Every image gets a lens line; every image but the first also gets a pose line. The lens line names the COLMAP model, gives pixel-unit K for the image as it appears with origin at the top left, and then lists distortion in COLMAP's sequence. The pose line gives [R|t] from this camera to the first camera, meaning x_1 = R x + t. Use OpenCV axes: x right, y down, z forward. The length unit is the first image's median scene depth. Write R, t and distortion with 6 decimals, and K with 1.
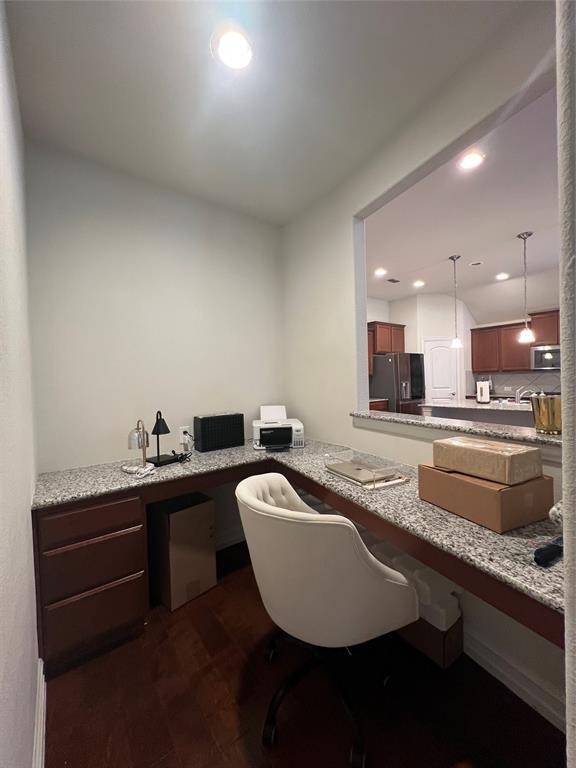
lens RADIAL K [[308.1, 0, 288.0], [0, 308.1, 384.0], [0, 0, 1]] dist [0.001962, 0.000154]
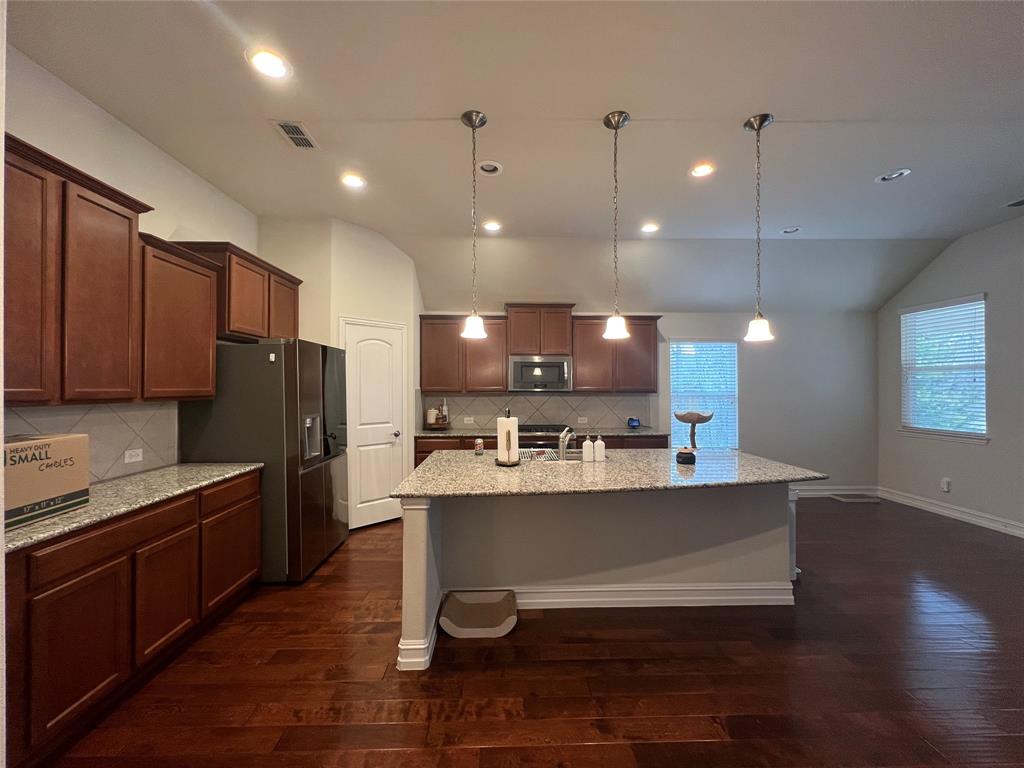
lens RADIAL K [[410.8, 0, 512.0], [0, 410.8, 384.0], [0, 0, 1]] dist [0.001962, 0.000154]
pose [[0.583859, 0.033436, 0.811166, 0.101902], [-0.002695, 0.999226, -0.039248, -0.026873], [-0.811850, 0.020729, 0.583498, 0.482592]]
